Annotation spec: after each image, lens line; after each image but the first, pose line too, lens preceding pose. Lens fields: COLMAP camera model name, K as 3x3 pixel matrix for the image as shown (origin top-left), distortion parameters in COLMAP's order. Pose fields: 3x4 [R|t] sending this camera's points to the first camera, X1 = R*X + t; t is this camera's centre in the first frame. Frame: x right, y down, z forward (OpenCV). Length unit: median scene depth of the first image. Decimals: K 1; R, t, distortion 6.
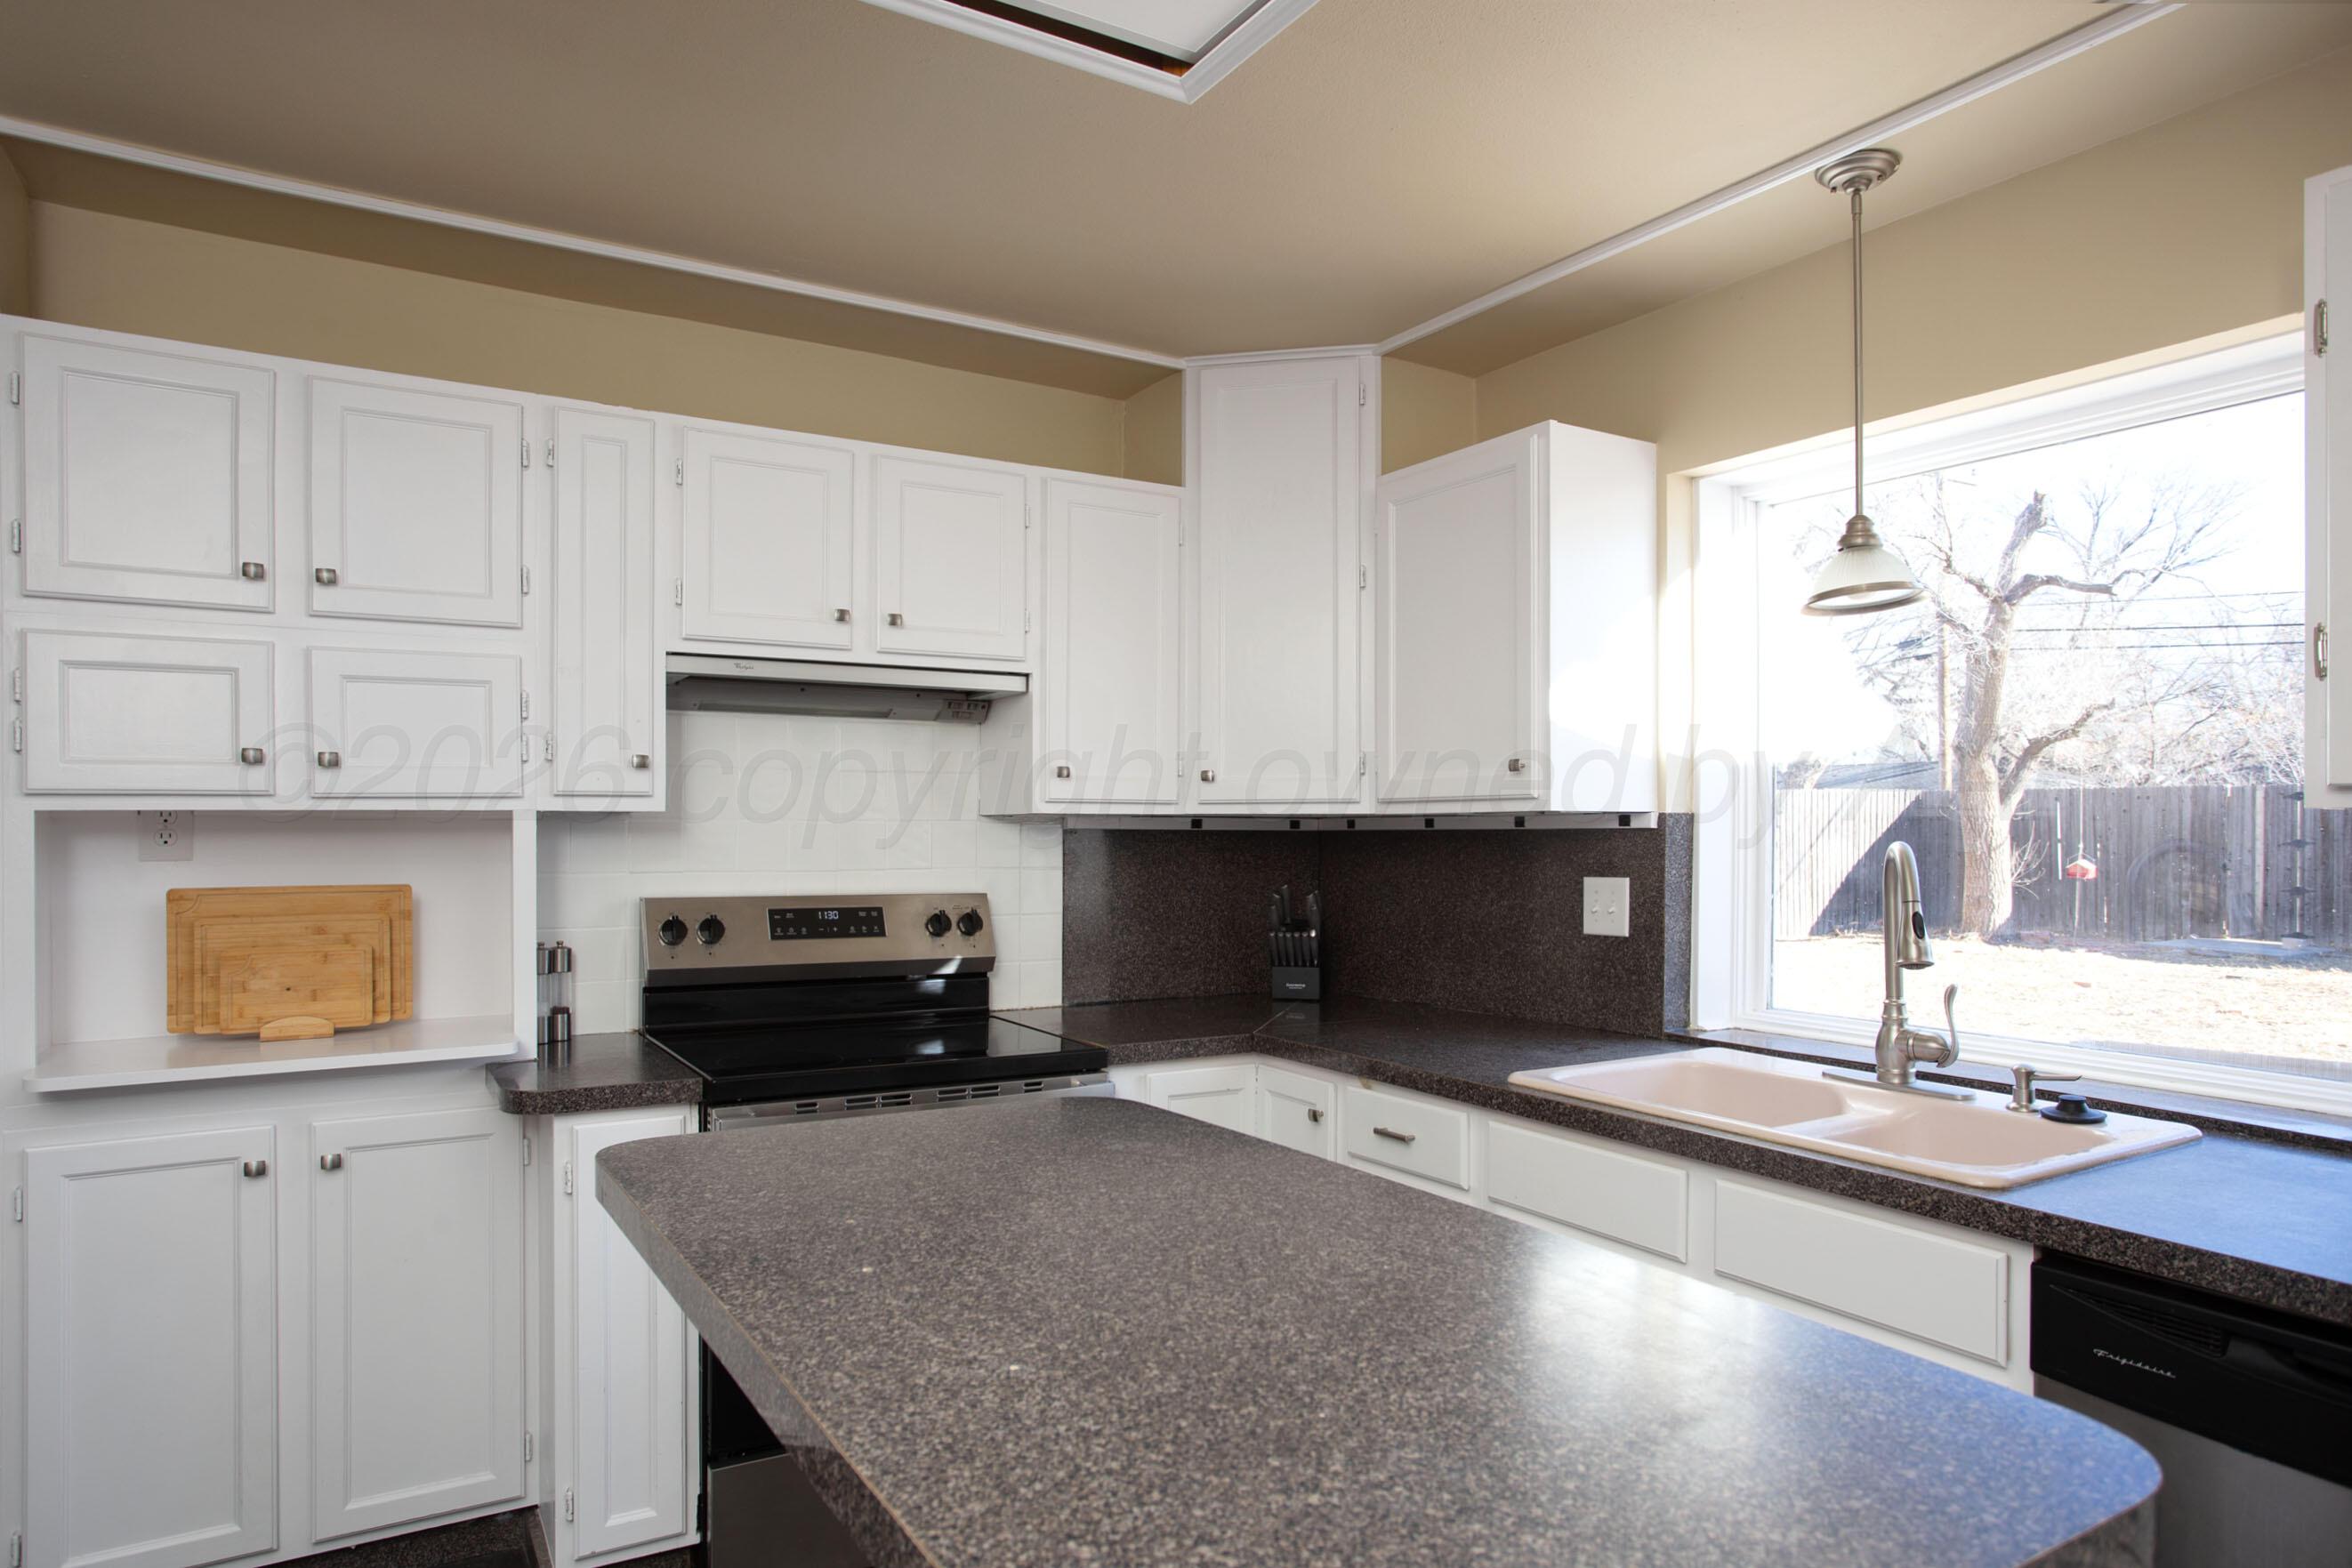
lens RADIAL K [[1380.0, 0, 1178.9], [0, 1380.0, 811.2], [0, 0, 1]] dist [-0.035760, 0.012576]
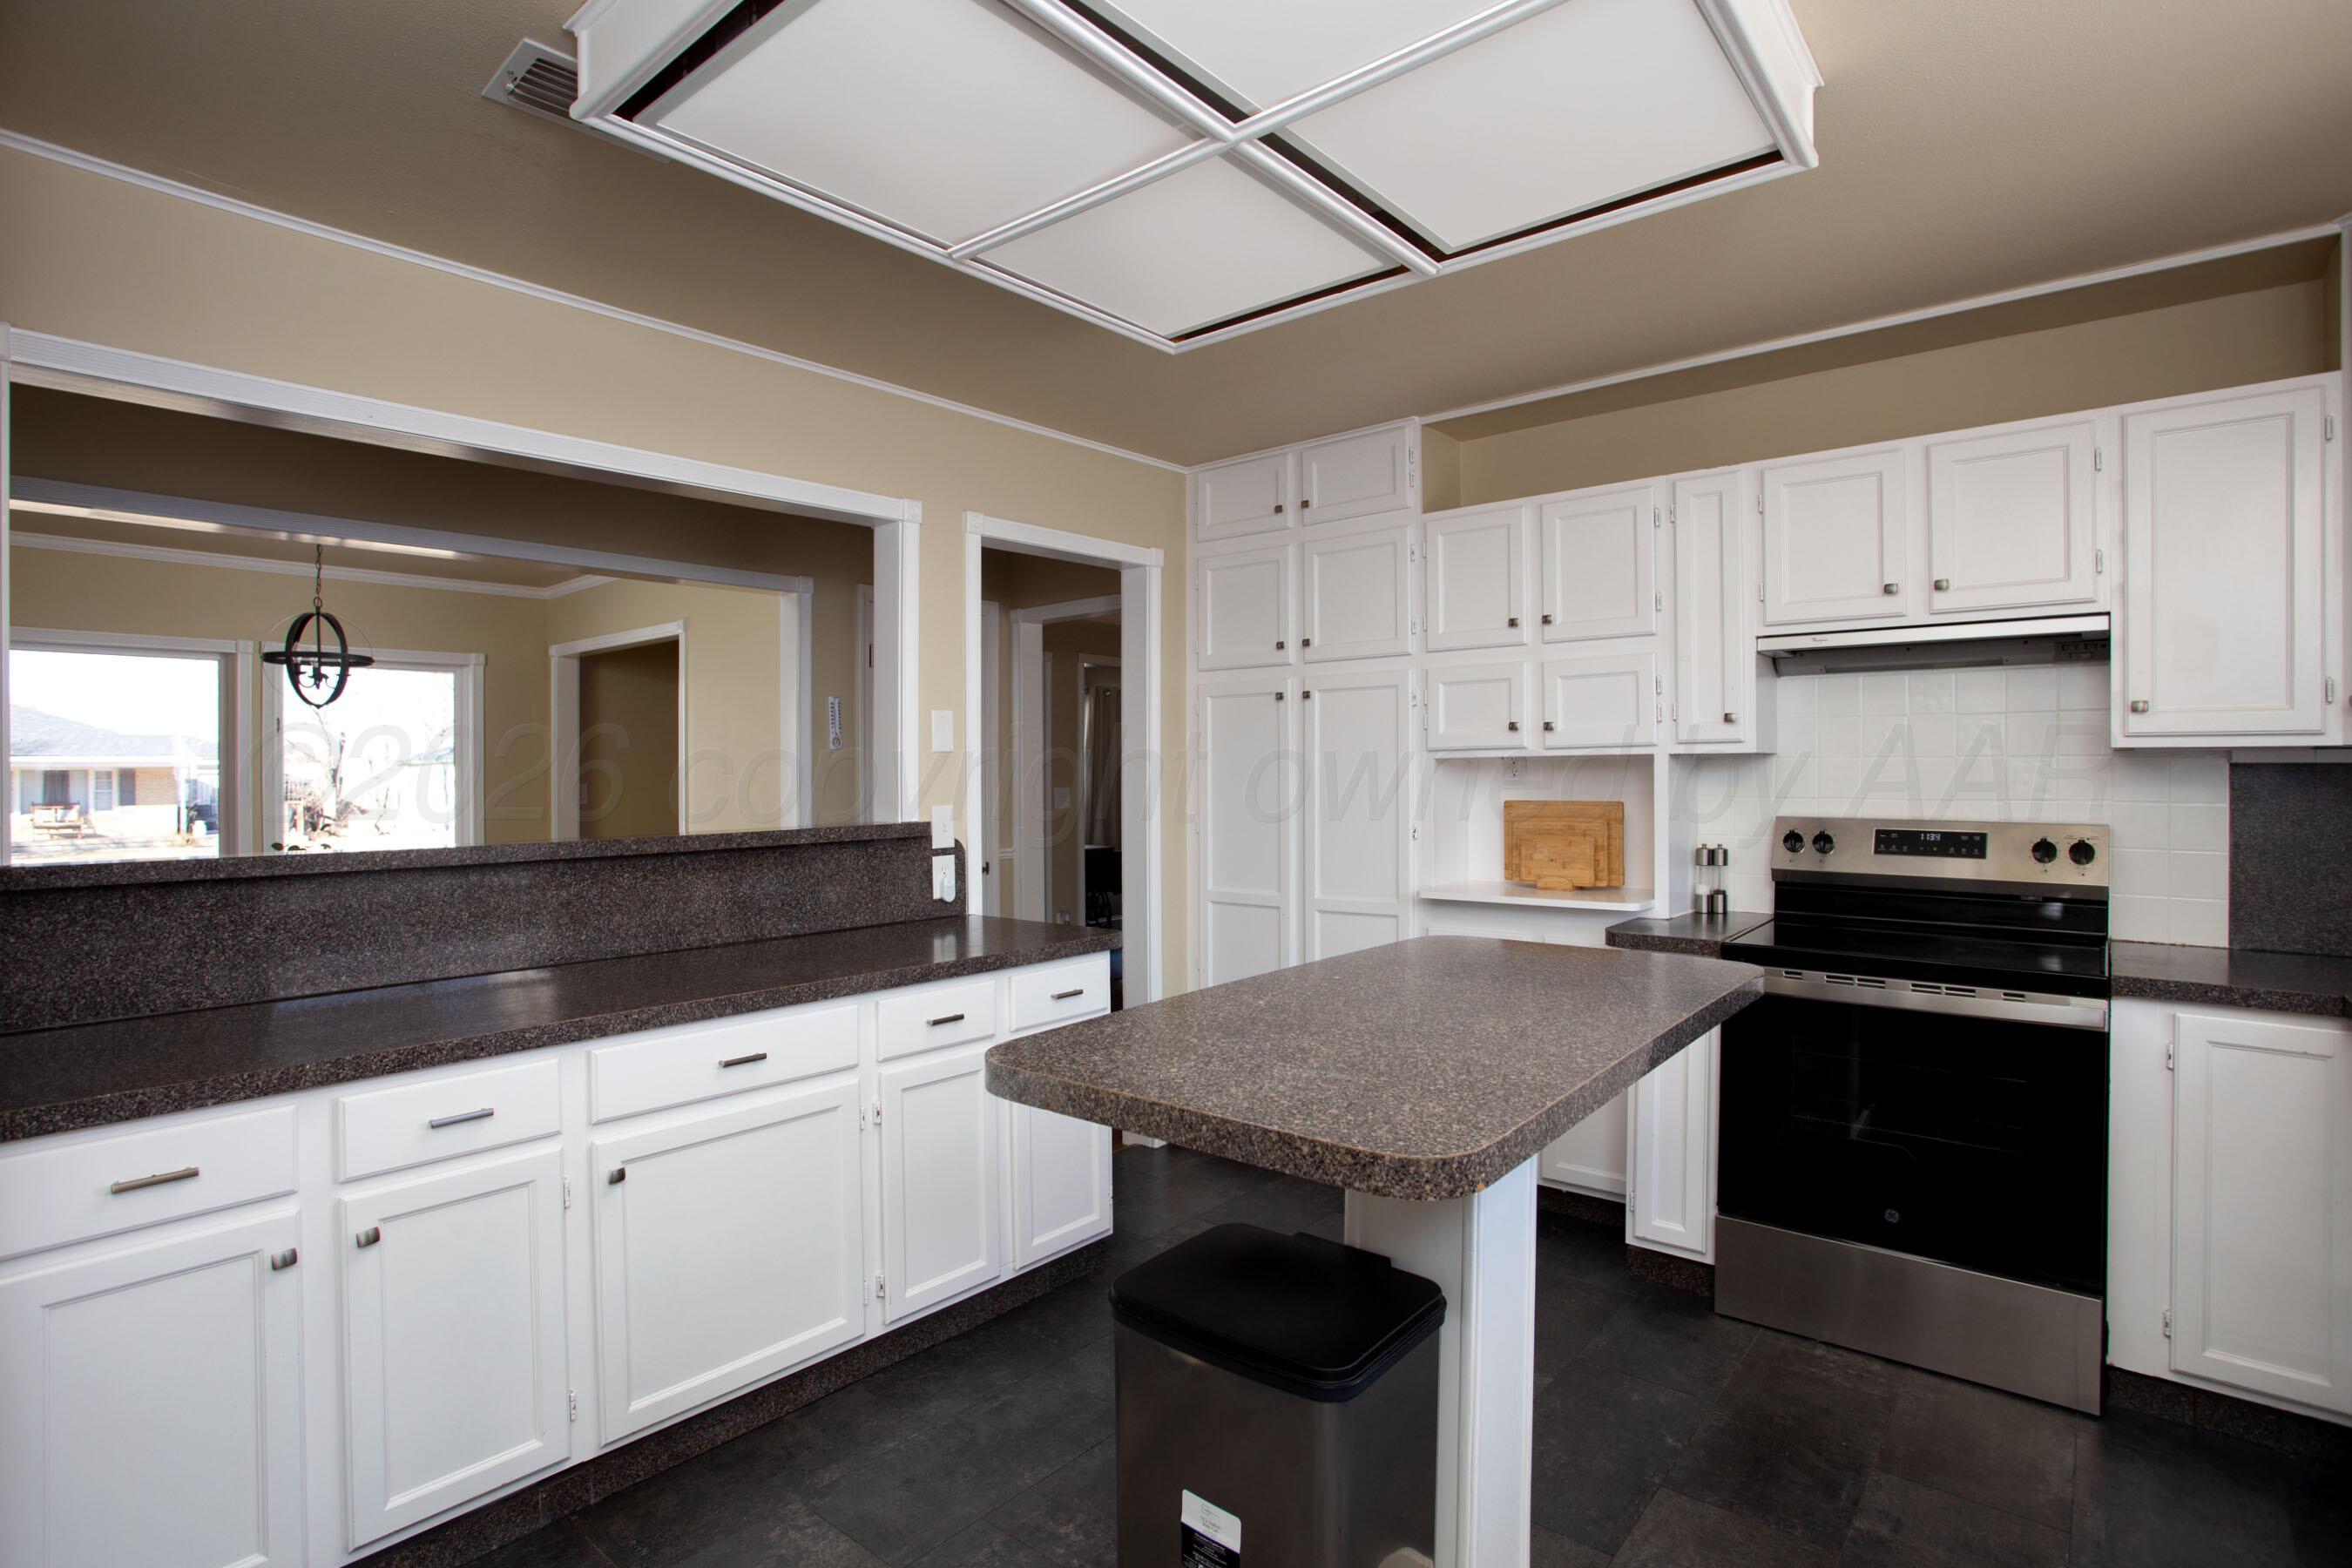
lens RADIAL K [[1160.6, 0, 1220.2], [0, 1160.6, 766.3], [0, 0, 1]] dist [-0.023216, 0.007610]
pose [[0.347344, -0.006631, -0.937714, 0.498435], [0.016700, 0.999860, -0.000885, 0.005507], [0.937589, -0.015353, 0.347406, 0.087008]]
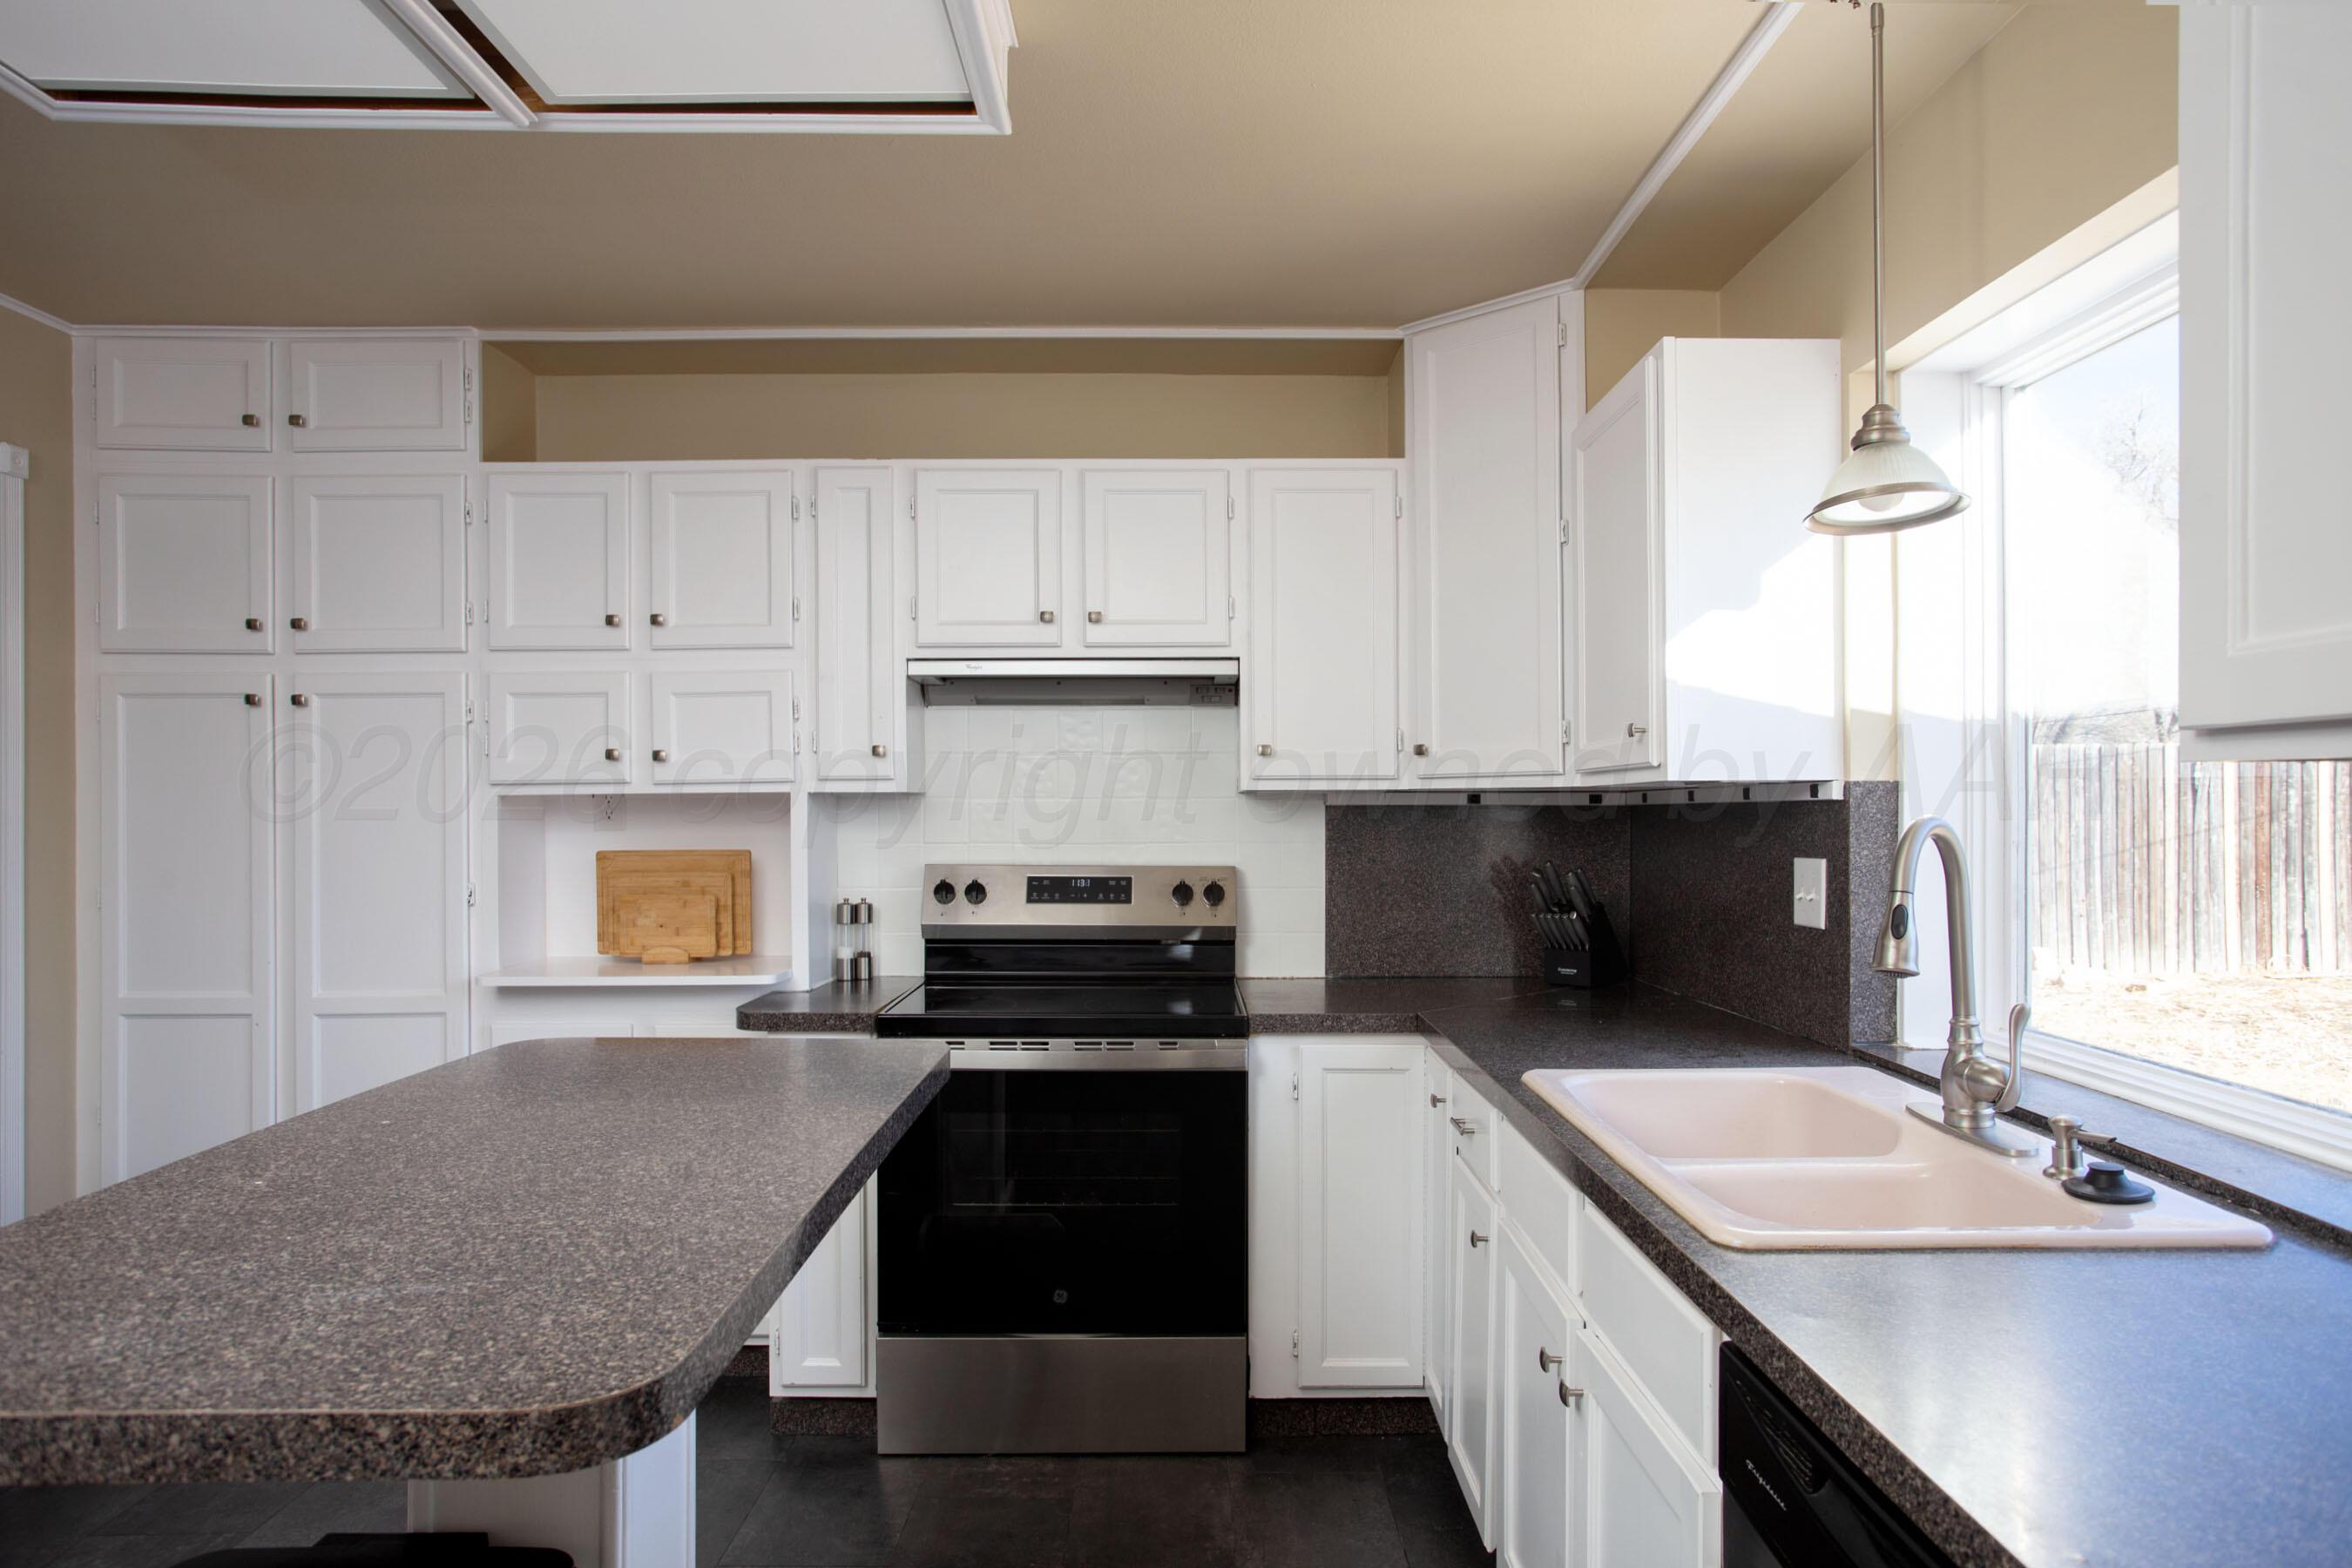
lens RADIAL K [[1380.1, 0, 1214.2], [0, 1380.1, 794.8], [0, 0, 1]] dist [-0.035760, 0.012576]
pose [[0.861706, -0.008716, -0.507333, 0.442673], [0.010182, 0.999948, 0.000115, 0.005109], [0.507305, -0.005265, 0.861750, 0.092476]]
